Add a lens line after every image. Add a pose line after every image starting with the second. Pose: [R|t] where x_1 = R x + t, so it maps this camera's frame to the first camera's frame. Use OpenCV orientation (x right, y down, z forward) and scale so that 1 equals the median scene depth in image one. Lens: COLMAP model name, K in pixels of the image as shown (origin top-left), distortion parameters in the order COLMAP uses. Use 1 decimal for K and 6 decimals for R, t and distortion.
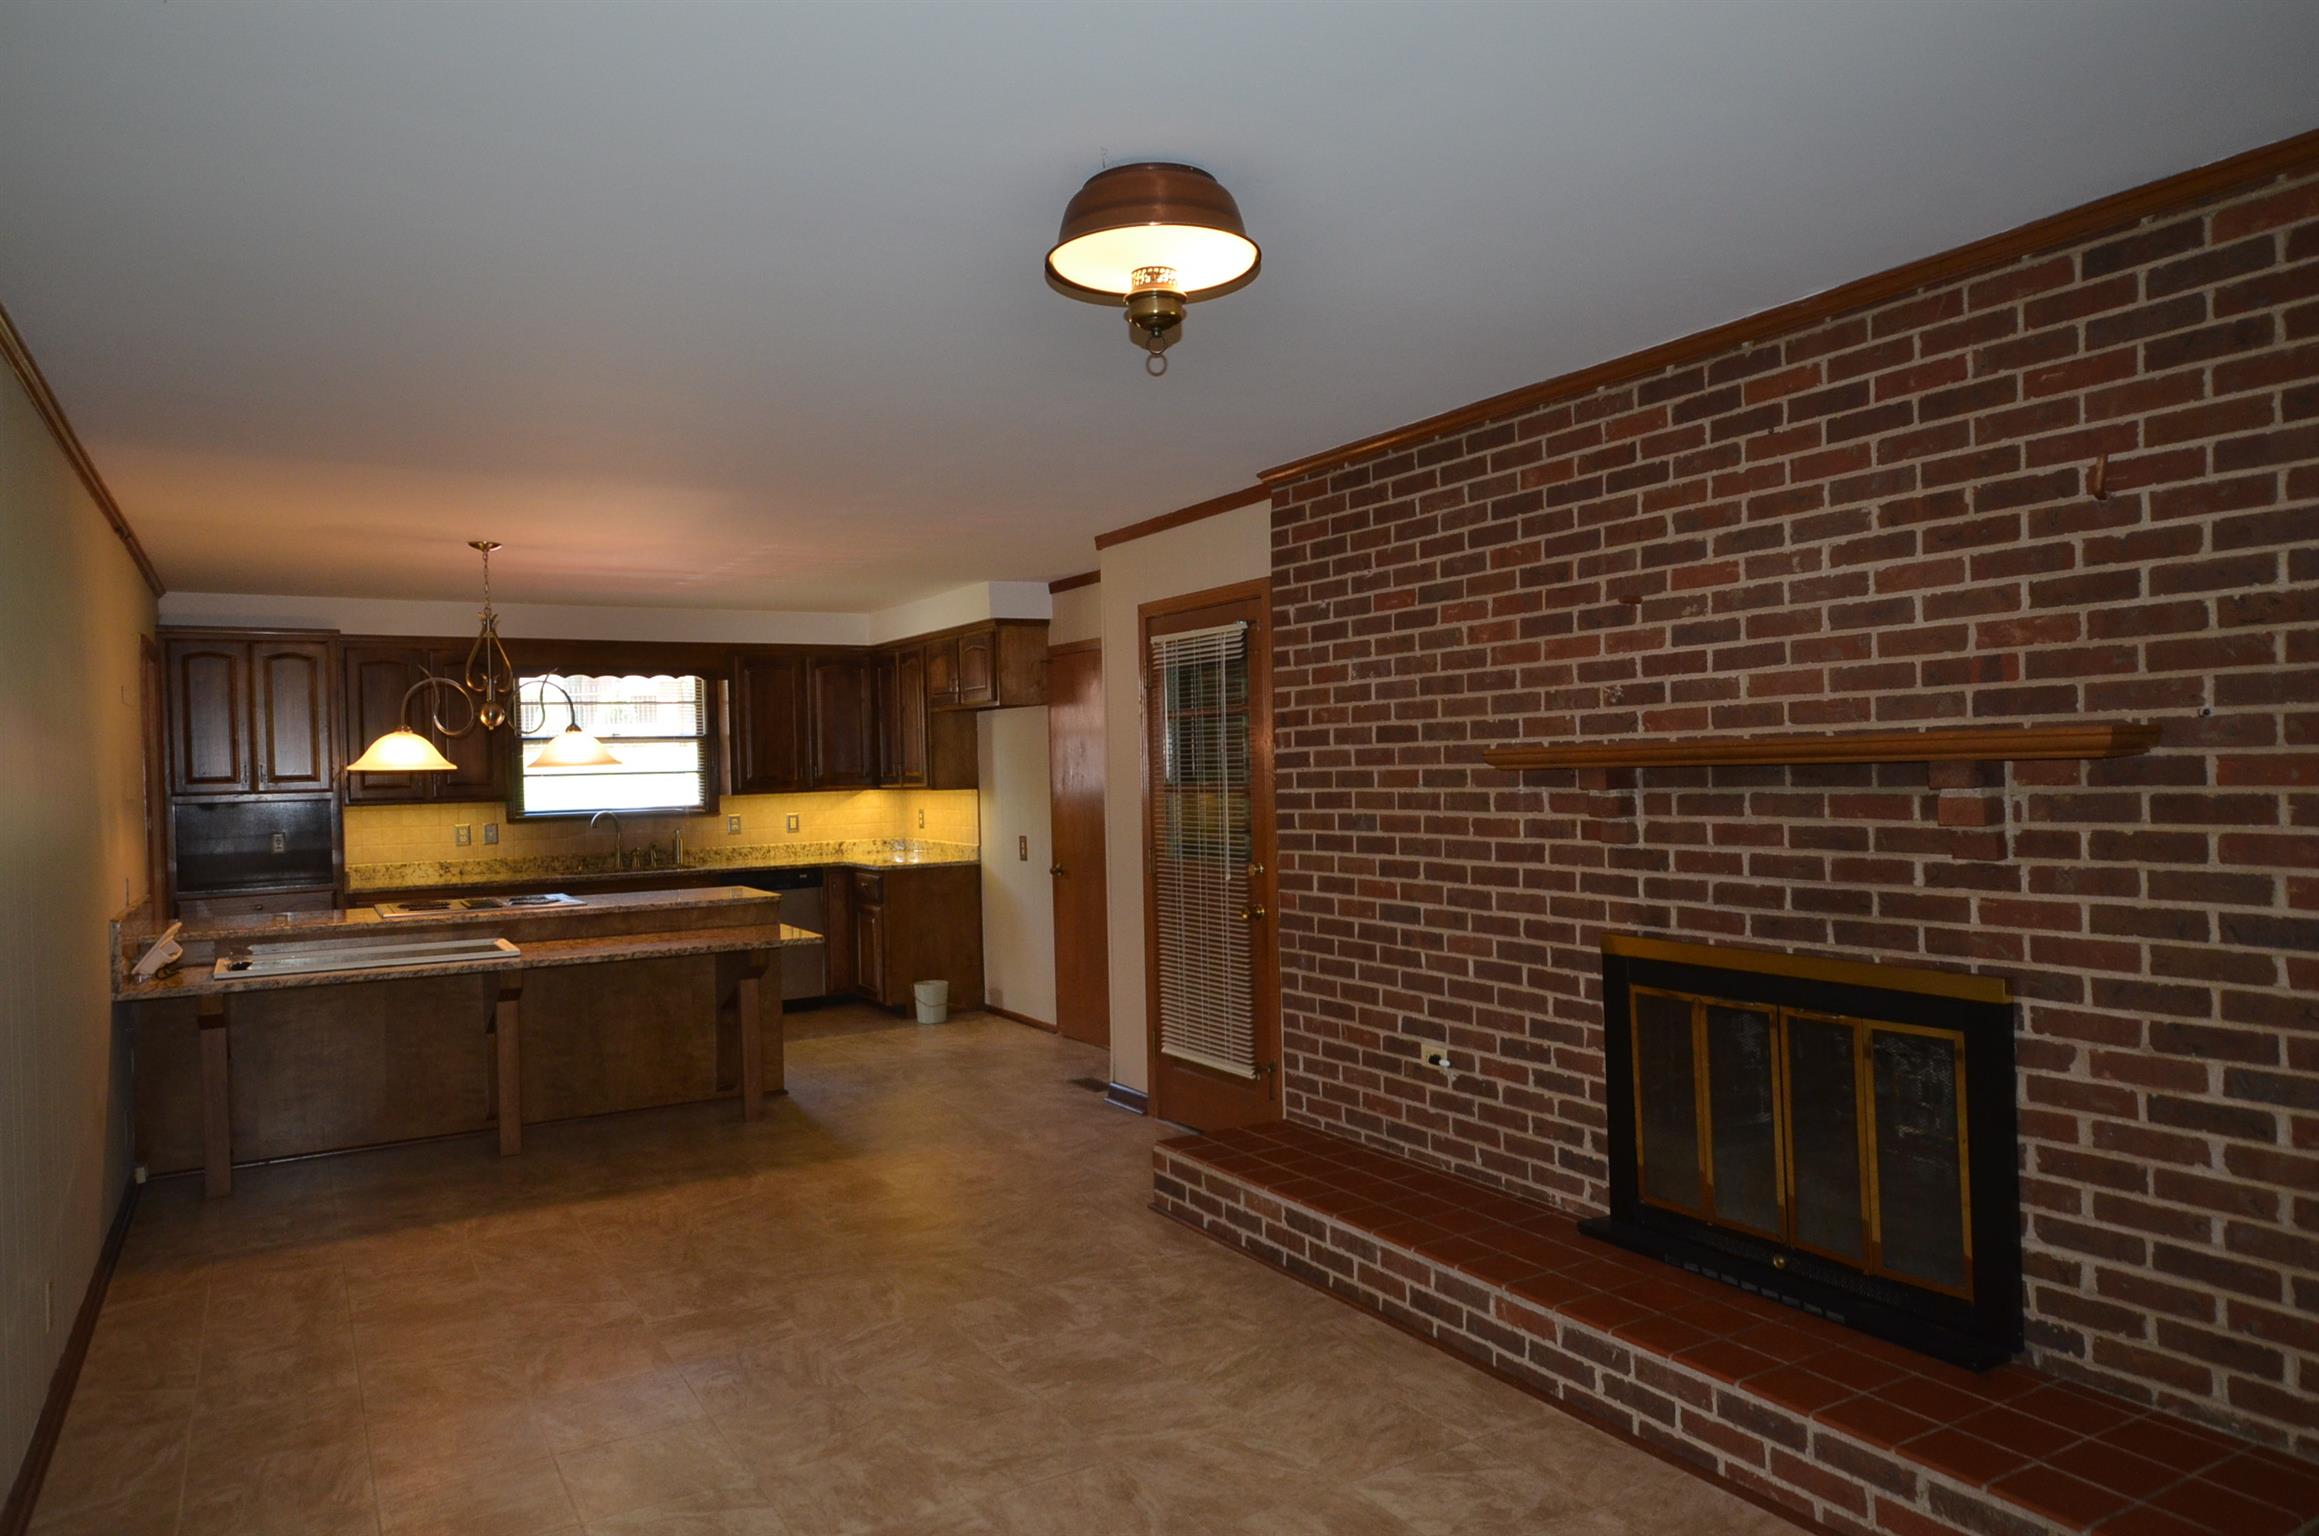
lens RADIAL K [[1505.0, 0, 1166.4], [0, 1505.0, 759.2], [0, 0, 1]] dist [0.004698, 0.015426]
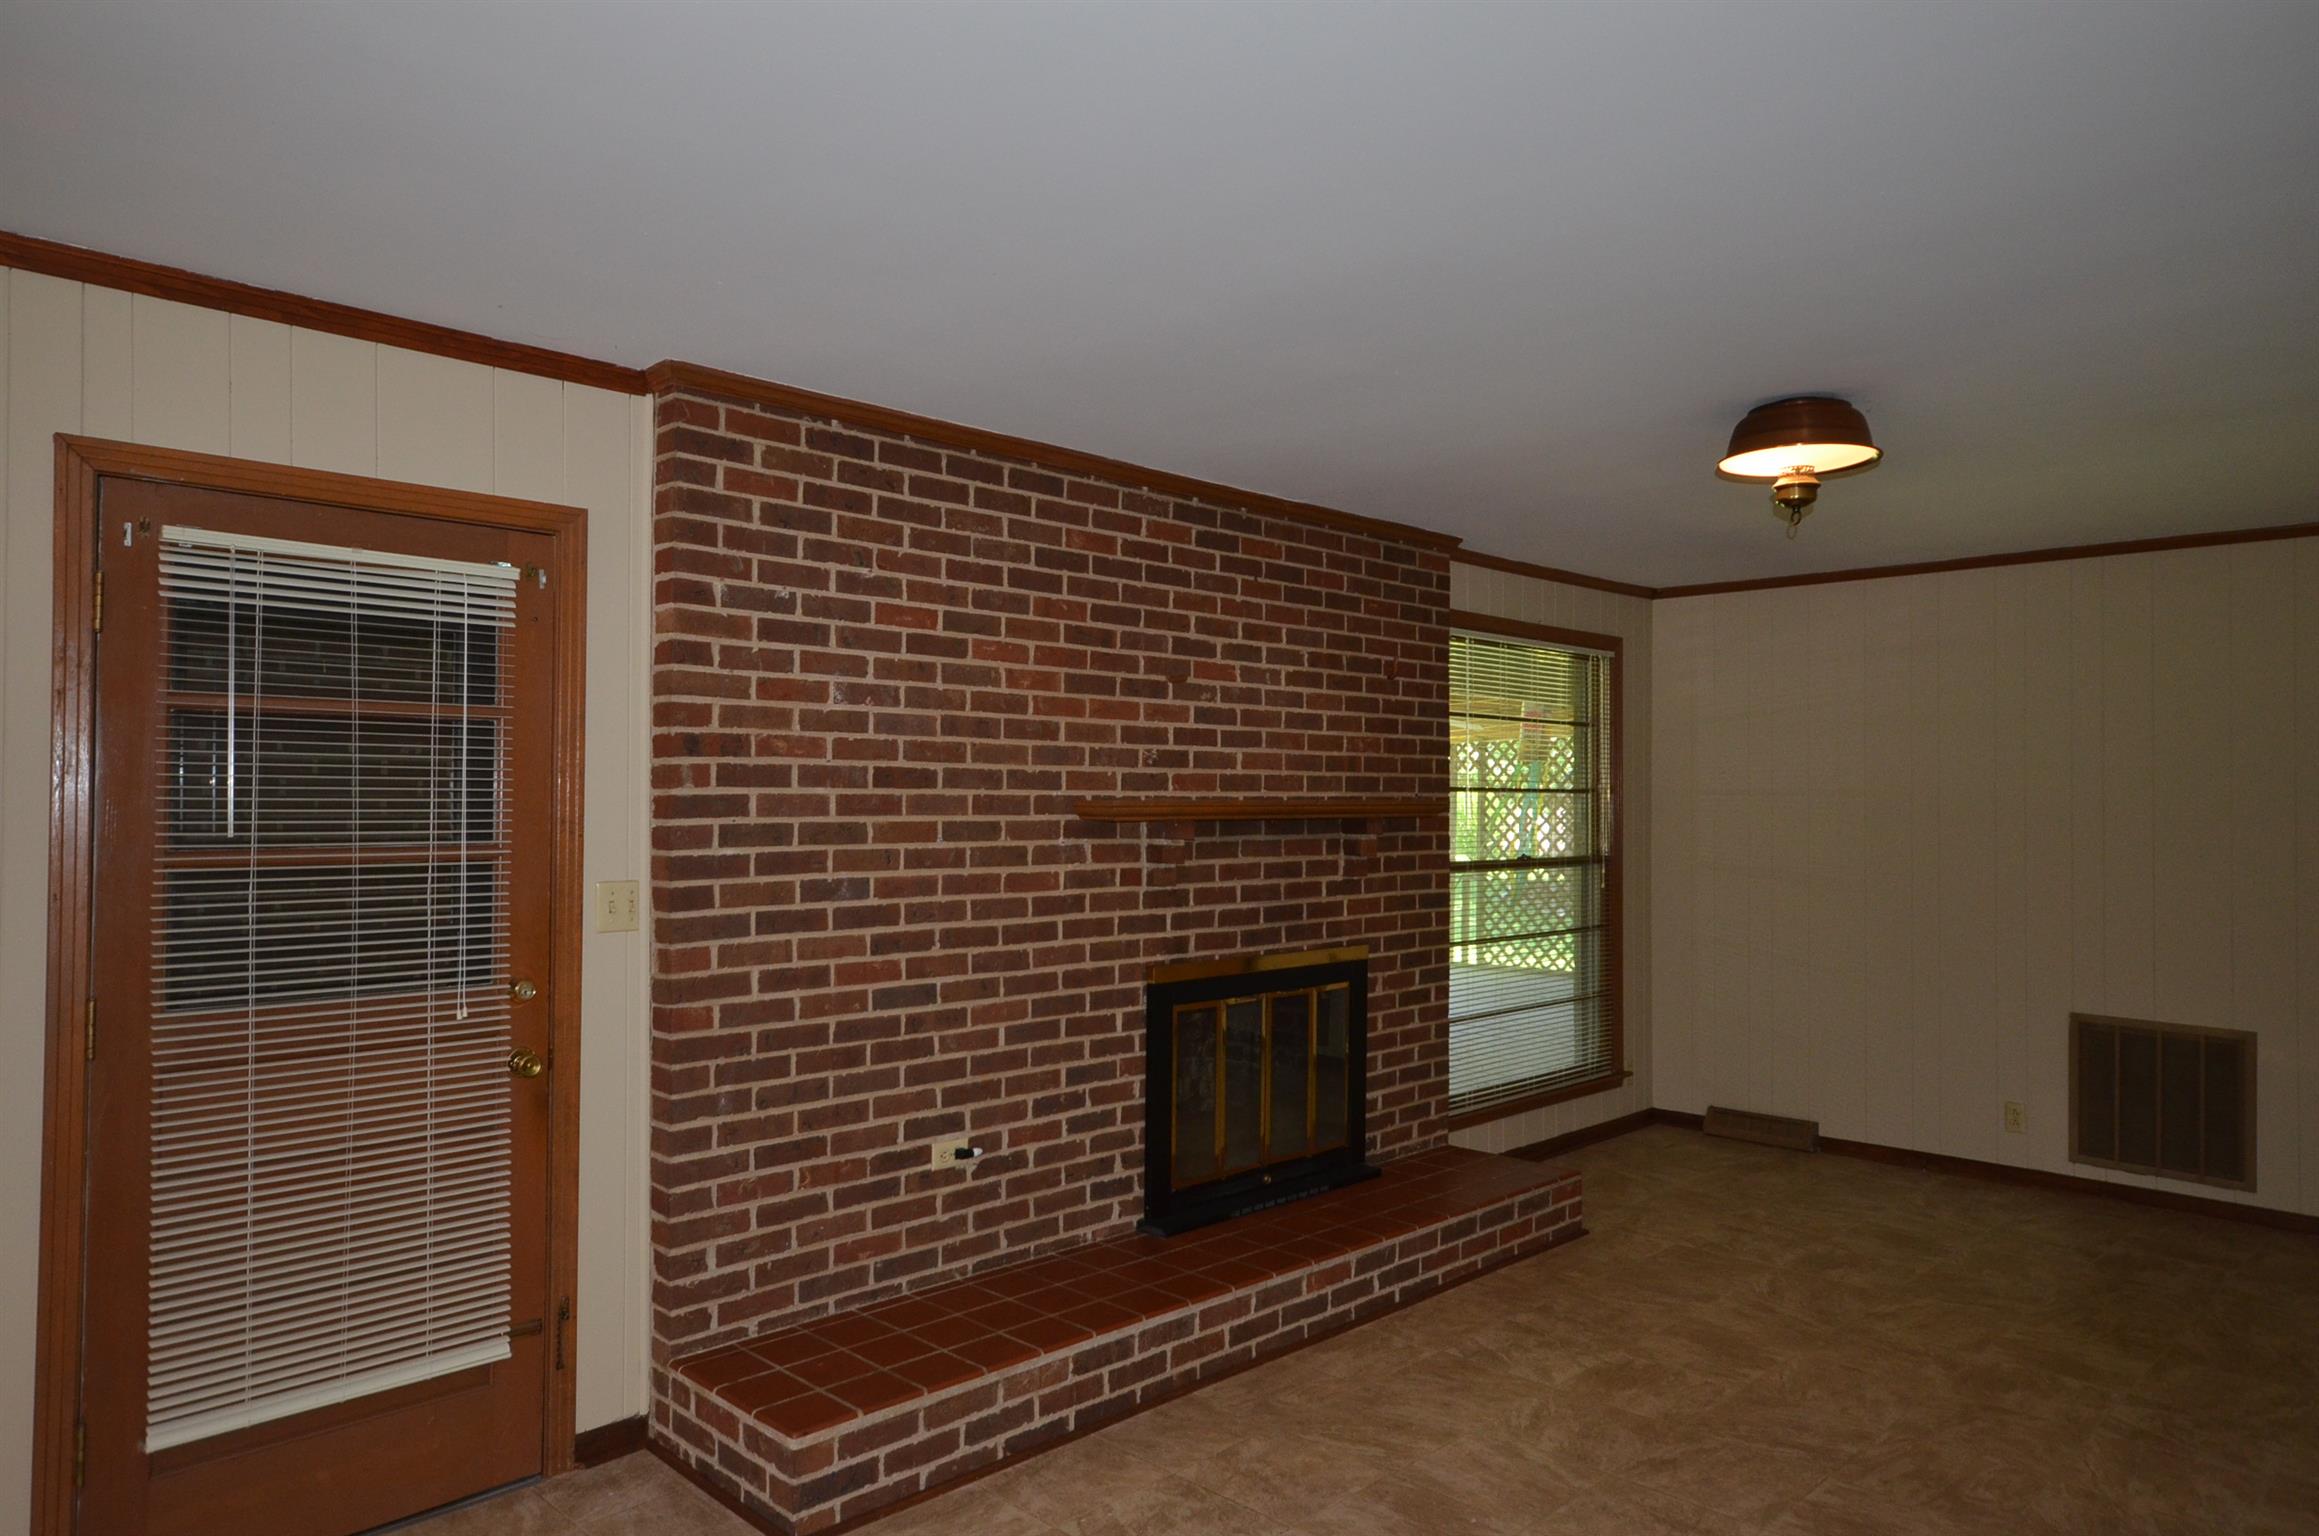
lens RADIAL K [[1505.0, 0, 1111.0], [0, 1505.0, 772.6], [0, 0, 1]] dist [0.004698, 0.015426]
pose [[-0.240428, 0.043125, 0.969709, -0.756144], [-0.001514, 0.998995, -0.044803, 0.019180], [-0.970666, -0.012240, -0.240121, 1.221001]]
